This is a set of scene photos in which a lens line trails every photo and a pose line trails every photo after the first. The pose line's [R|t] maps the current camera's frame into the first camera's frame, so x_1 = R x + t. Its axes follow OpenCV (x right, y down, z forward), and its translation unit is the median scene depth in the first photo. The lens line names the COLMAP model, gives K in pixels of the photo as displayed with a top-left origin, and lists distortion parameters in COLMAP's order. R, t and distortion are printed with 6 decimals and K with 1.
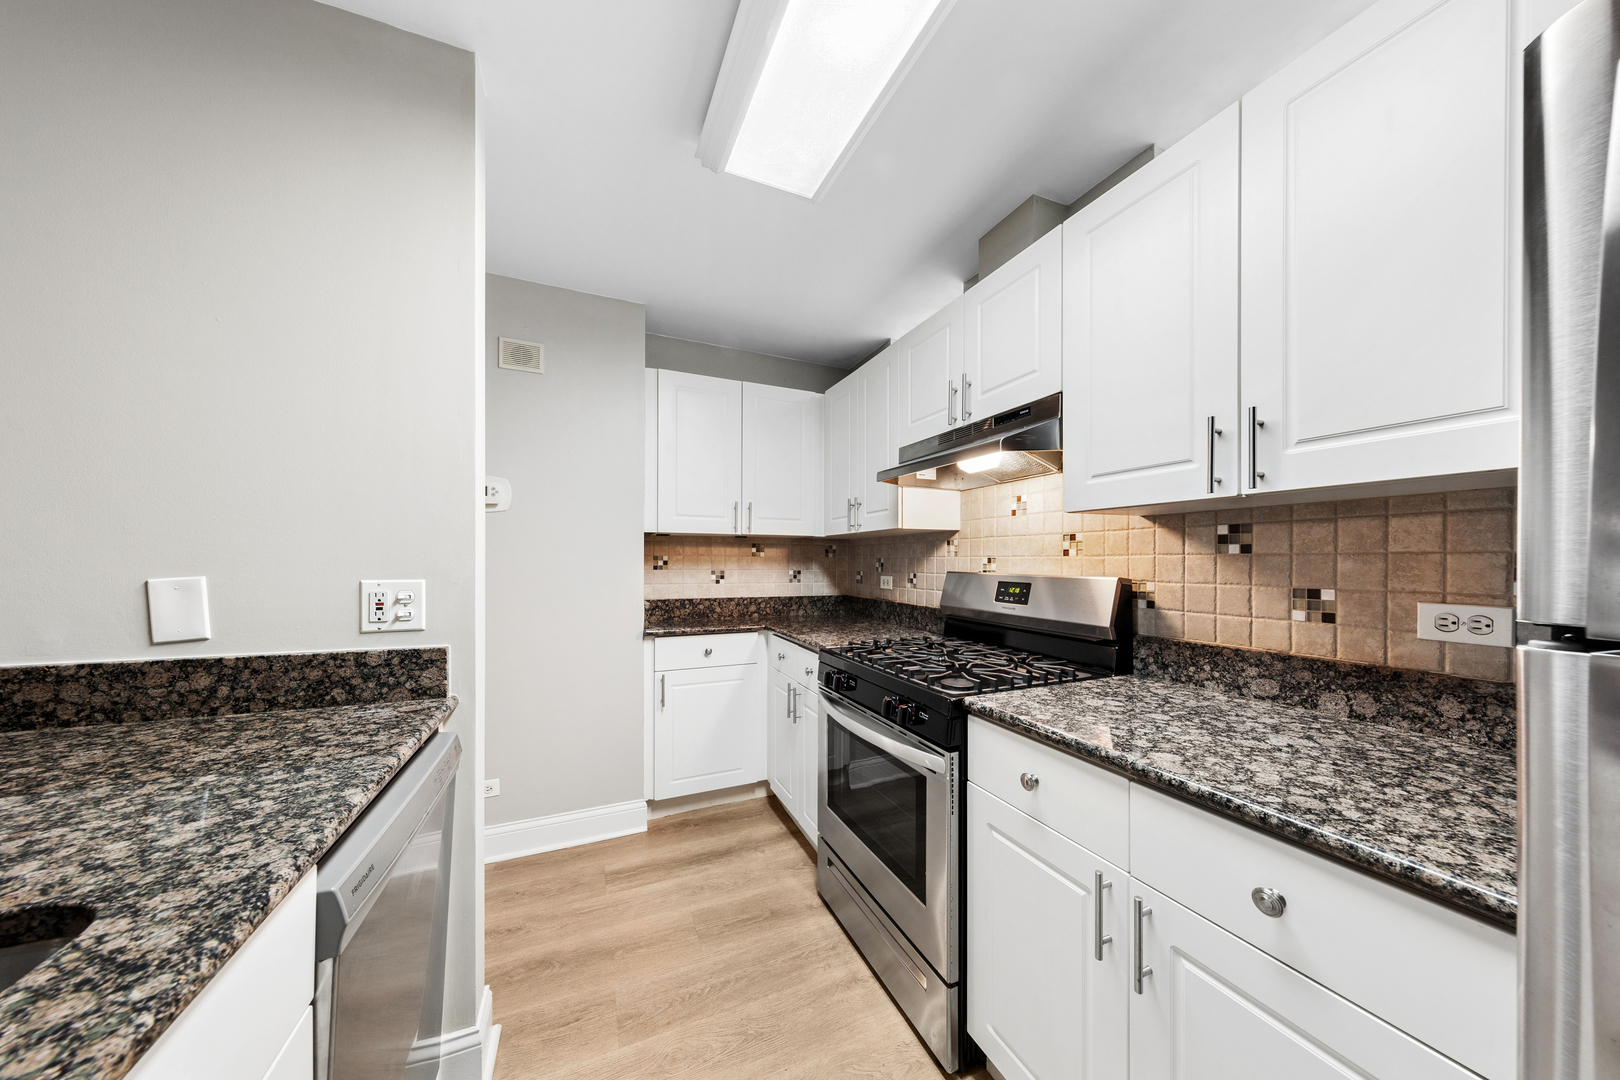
lens RADIAL K [[512.5, 0, 817.5], [0, 512.5, 568.9], [0, 0, 1]] dist [0.006891, -0.000044]
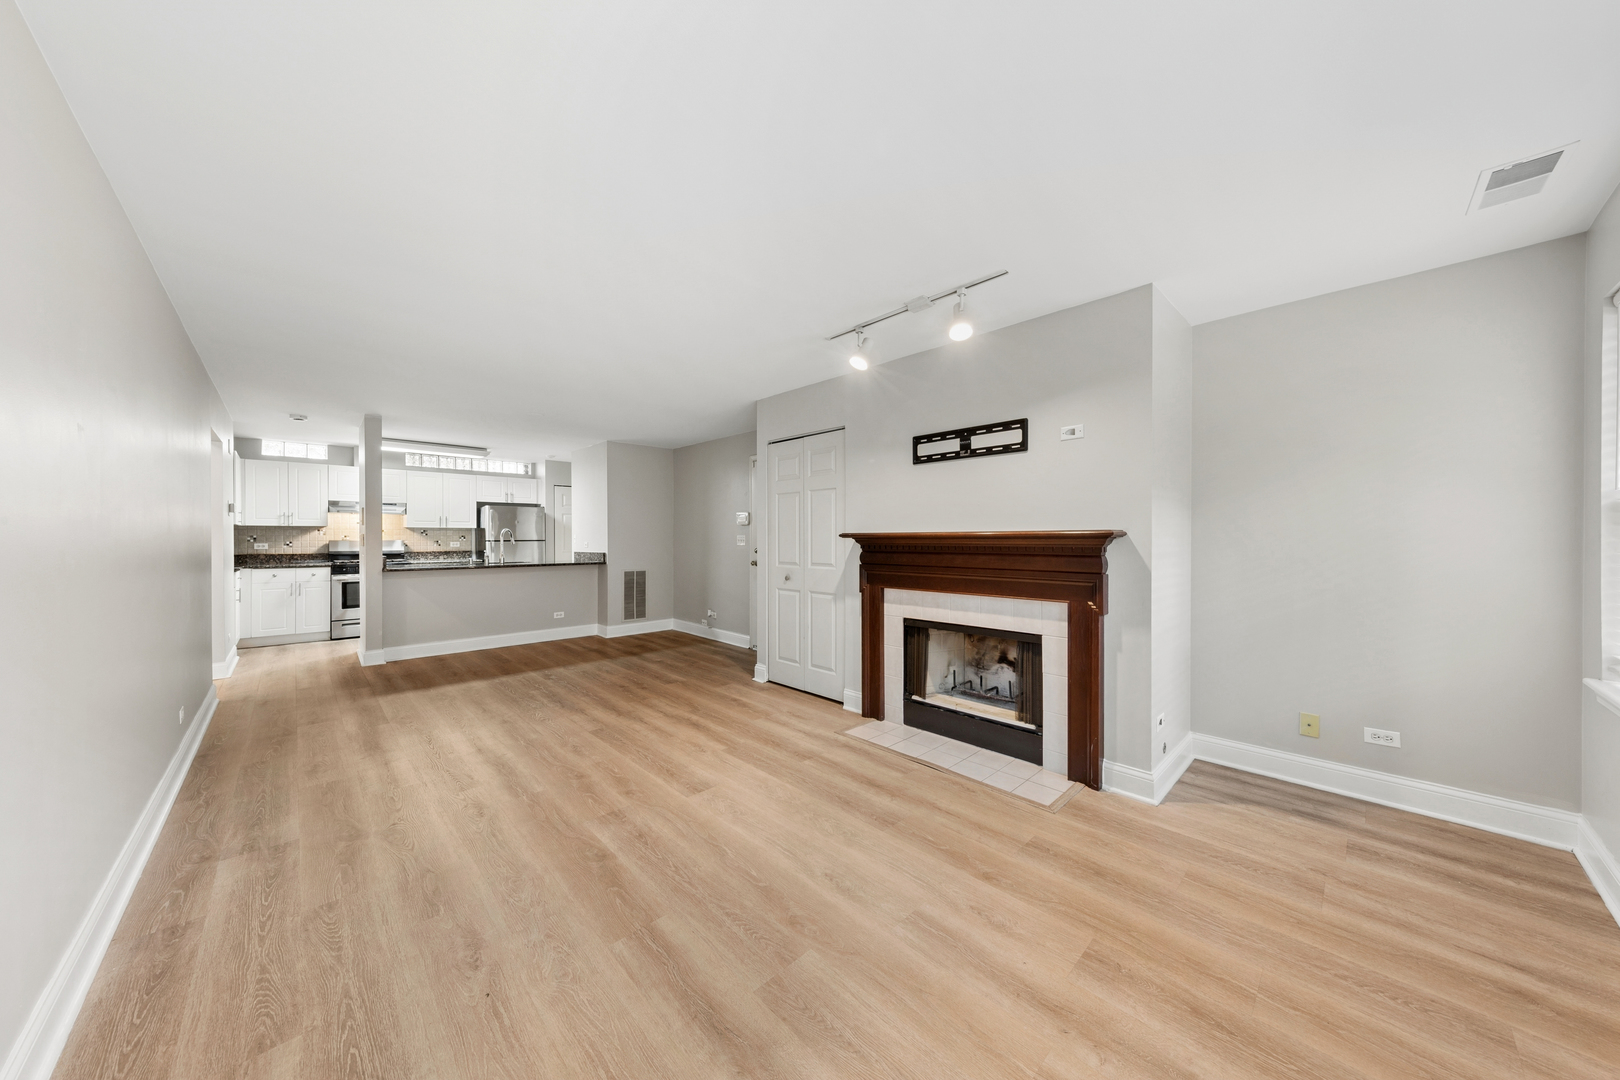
lens RADIAL K [[531.3, 0, 815.6], [0, 531.3, 541.7], [0, 0, 1]] dist [0.001494, -0.000254]
pose [[-0.341211, -0.010541, 0.939928, -6.130411], [0.015317, 0.999742, 0.016772, 0.009585], [-0.939862, 0.020120, -0.340962, -1.054048]]
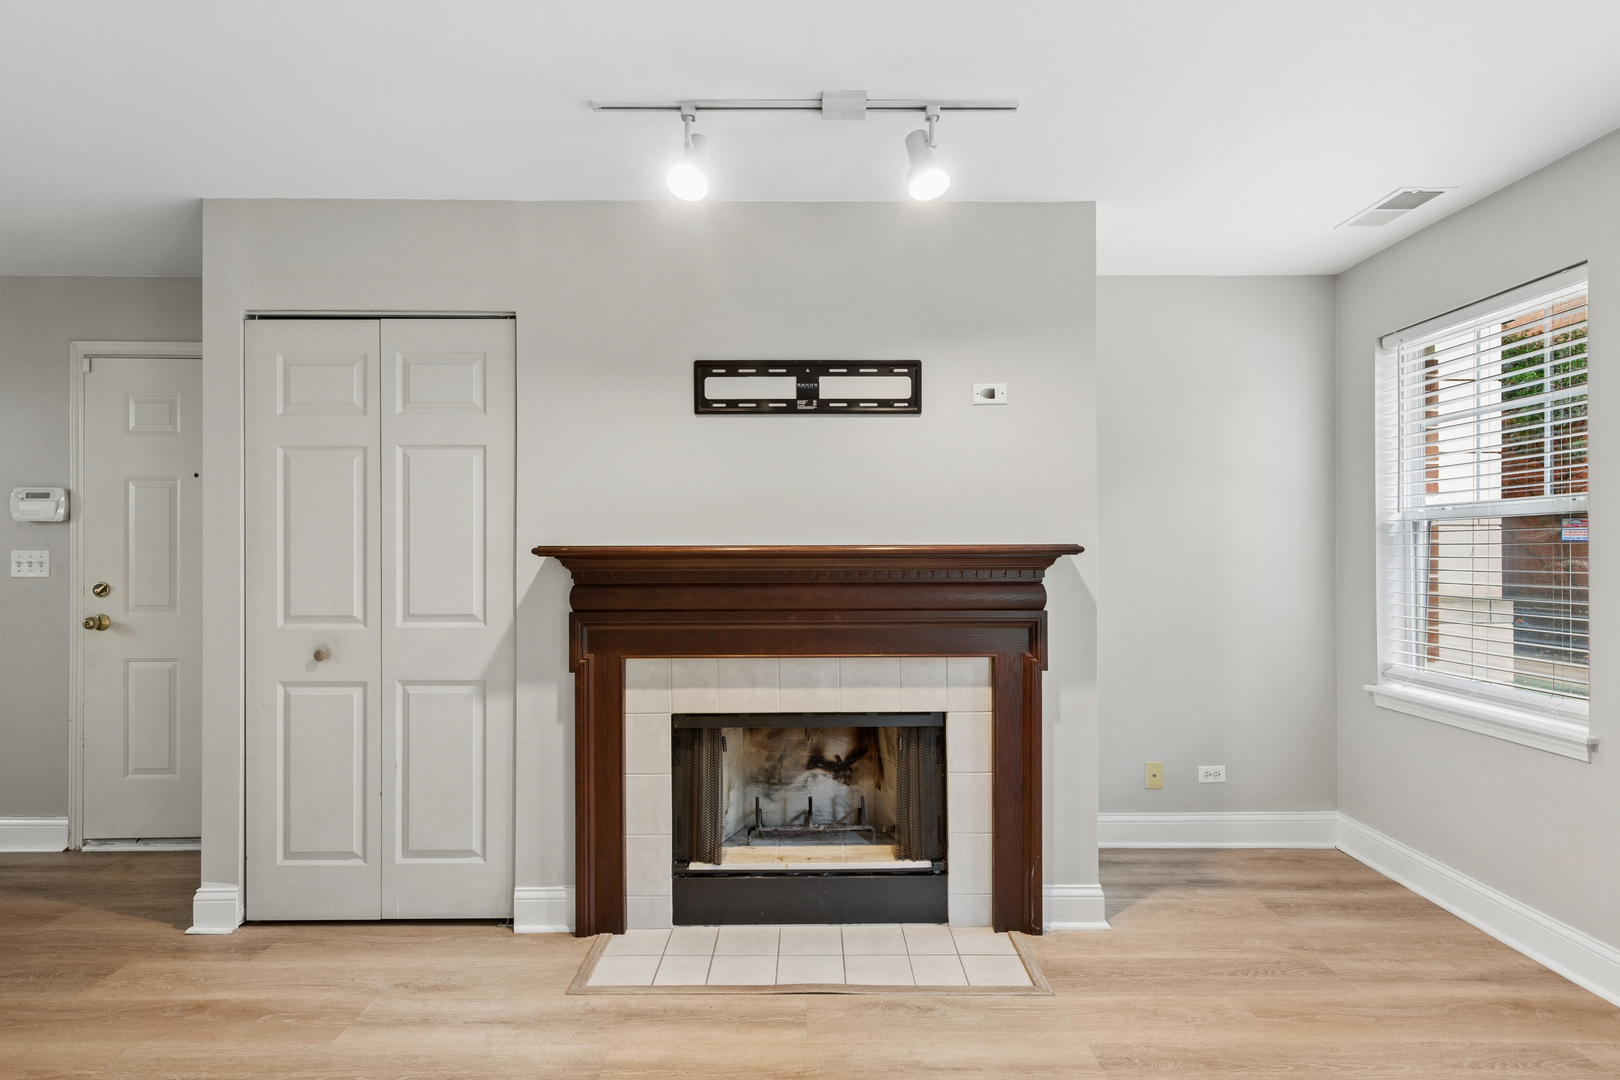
lens RADIAL K [[830.7, 0, 810.3], [0, 830.7, 551.1], [0, 0, 1]] dist [0.004932, 0.000136]
pose [[-0.913333, -0.000714, 0.407214, -4.947907], [0.004483, 0.999920, 0.011807, 0.005961], [-0.407190, 0.012610, -0.913256, -0.585858]]
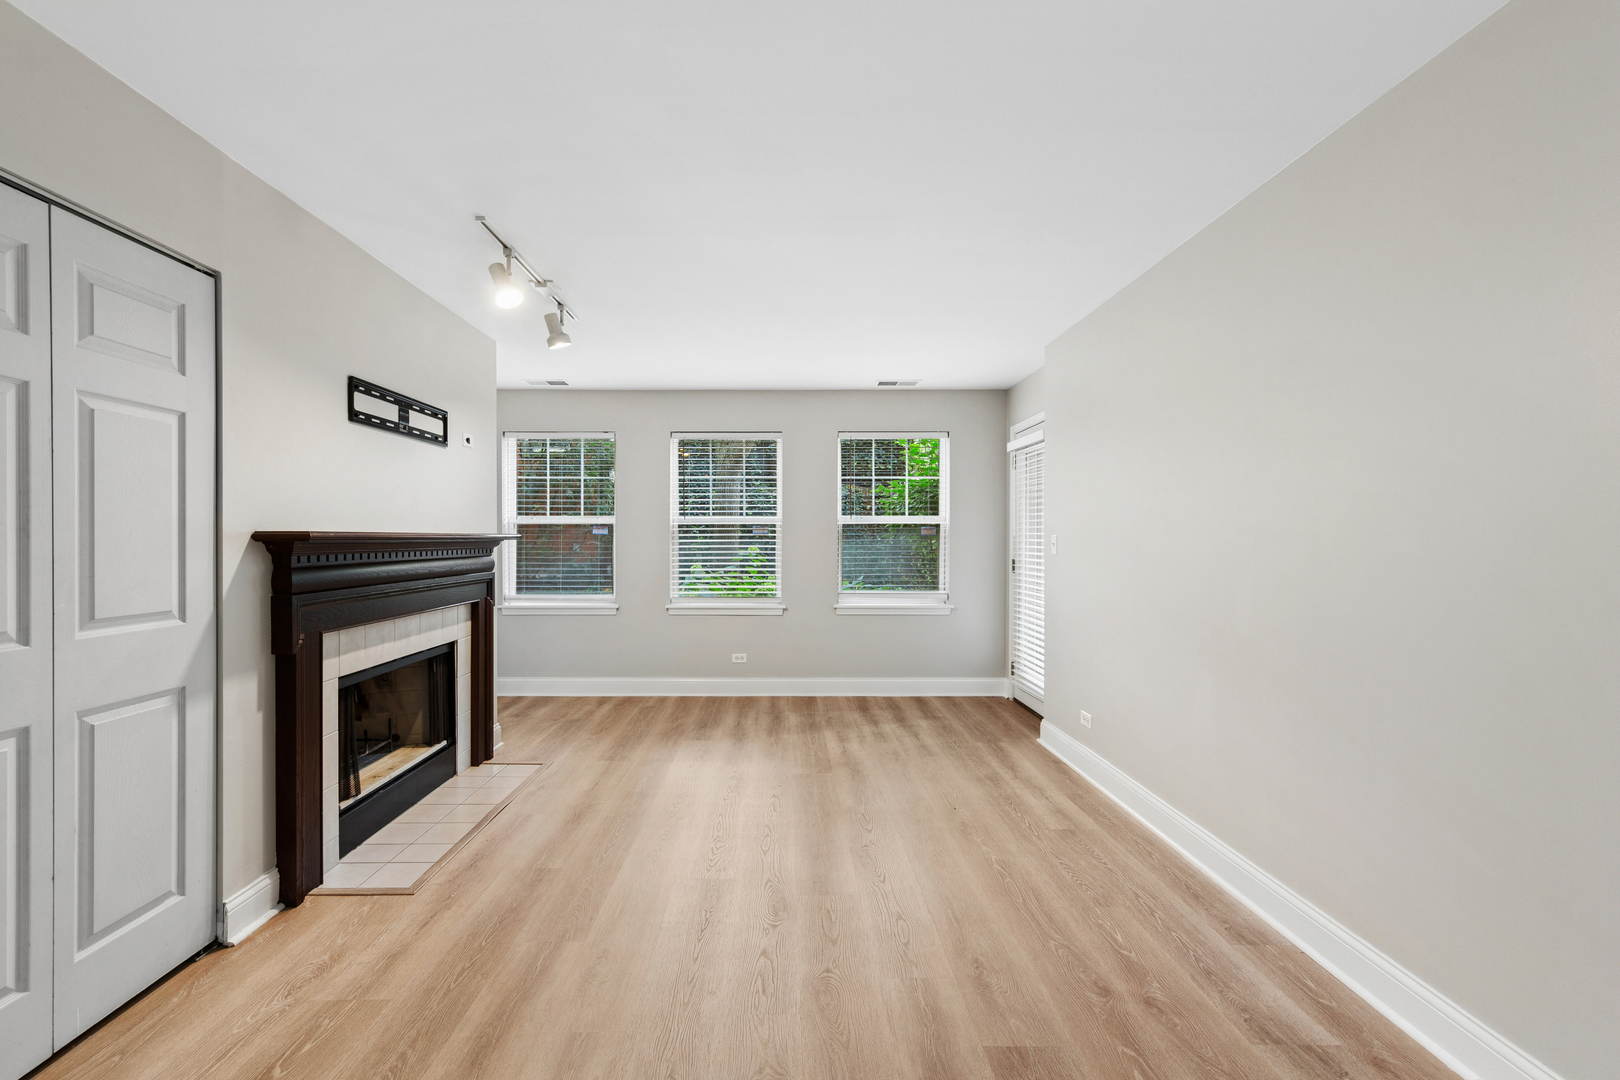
lens RADIAL K [[663.9, 0, 783.7], [0, 663.9, 542.8], [0, 0, 1]] dist [0.002911, 0.000072]
pose [[-0.409309, 0.001984, -0.912394, -2.508408], [-0.015943, 0.999829, 0.009326, 0.007989], [0.912257, 0.018363, -0.409207, -0.385088]]
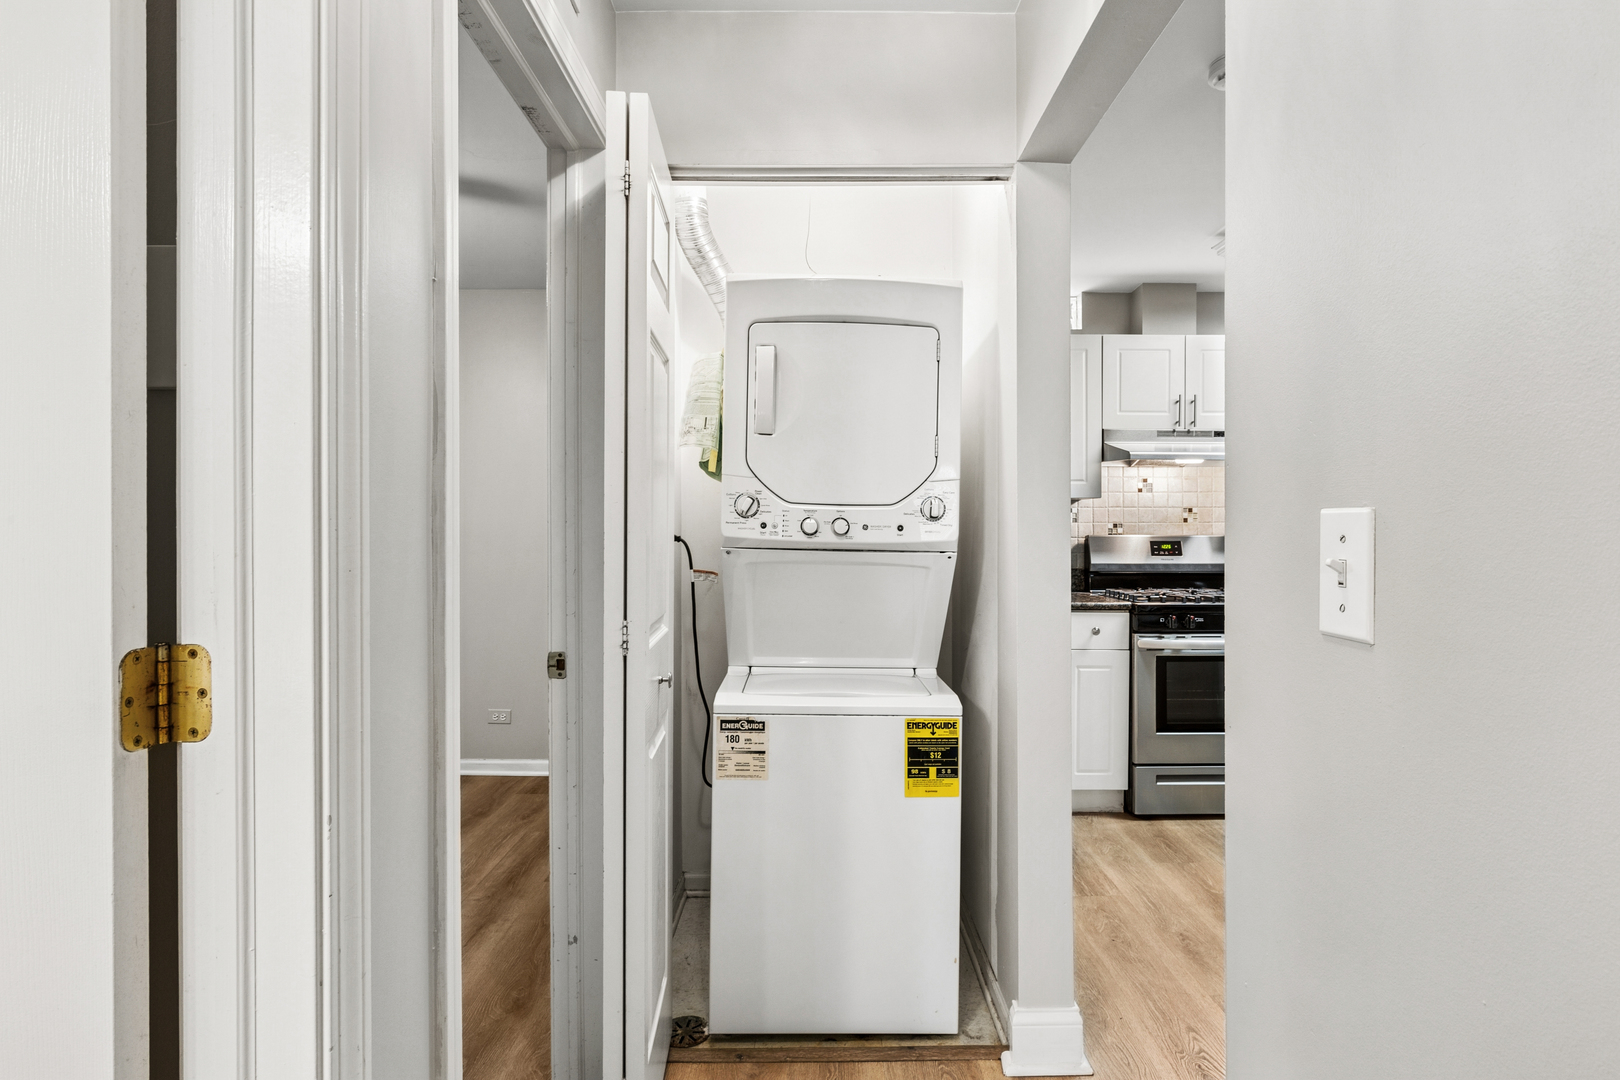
lens RADIAL K [[852.0, 0, 822.4], [0, 852.0, 531.1], [0, 0, 1]] dist [-0.001763, 0.000194]
pose [[0.397502, -0.000103, 0.917601, -2.954379], [0.022534, 0.999699, -0.009650, 0.000798], [-0.917325, 0.024513, 0.397385, 1.302037]]
